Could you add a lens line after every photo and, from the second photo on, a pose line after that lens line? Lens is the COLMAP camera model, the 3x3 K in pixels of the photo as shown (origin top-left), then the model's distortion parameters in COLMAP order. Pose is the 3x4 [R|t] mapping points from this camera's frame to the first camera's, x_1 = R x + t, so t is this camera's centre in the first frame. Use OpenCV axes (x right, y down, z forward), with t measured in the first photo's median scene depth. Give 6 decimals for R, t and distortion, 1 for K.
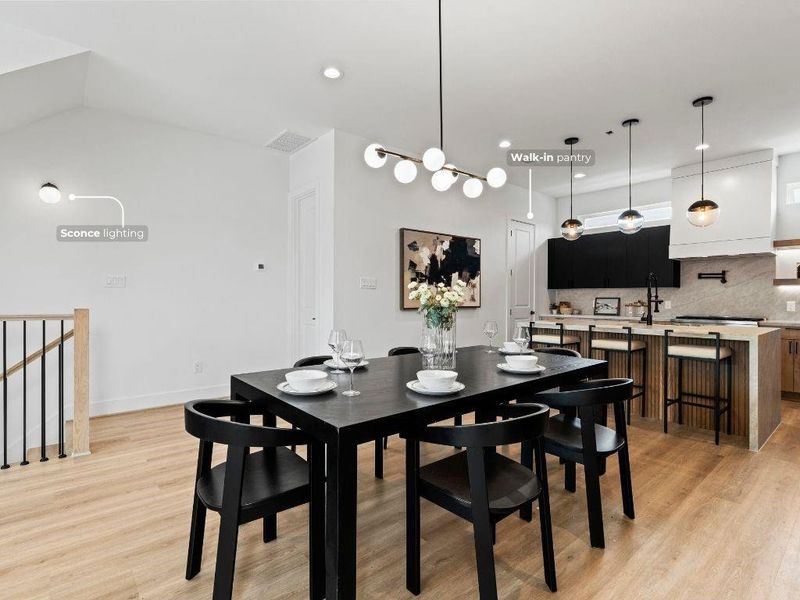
lens RADIAL K [[403.1, 0, 400.4], [0, 403.1, 298.5], [0, 0, 1]] dist [-0.010580, 0.002738]
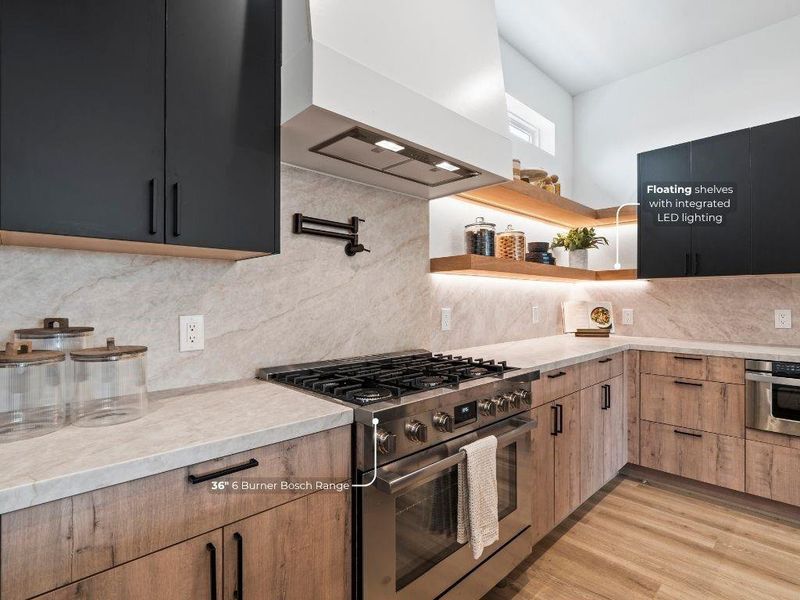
lens RADIAL K [[403.1, 0, 397.5], [0, 403.1, 299.4], [0, 0, 1]] dist [-0.010580, 0.002738]
pose [[-0.063572, -0.001000, 0.997977, 0.476826], [0.002905, 0.999995, 0.001188, -0.002810], [-0.997973, 0.002975, -0.063568, 0.986720]]
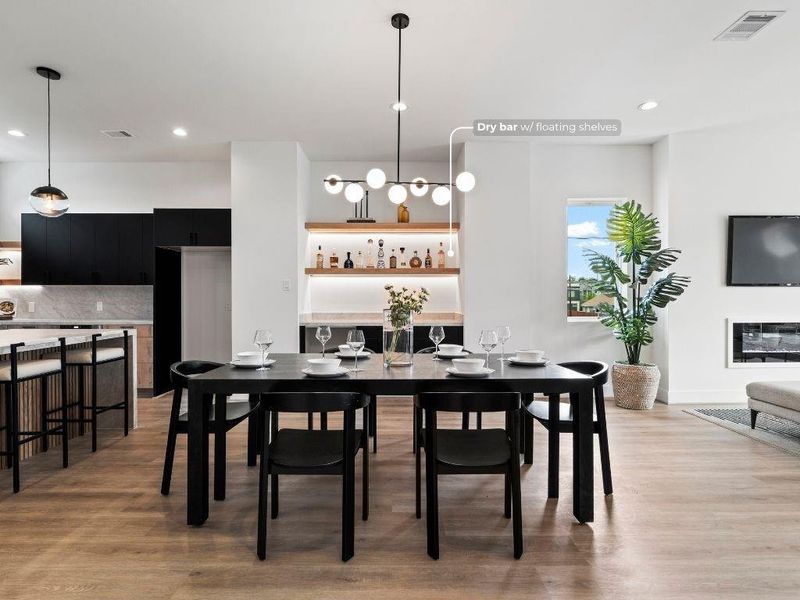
lens RADIAL K [[403.1, 0, 401.4], [0, 403.1, 298.9], [0, 0, 1]] dist [-0.010580, 0.002738]
pose [[-0.770642, -0.005934, 0.637240, -0.264098], [-0.000426, 0.999961, 0.008797, -0.004775], [-0.637268, 0.006508, -0.770615, 0.792637]]
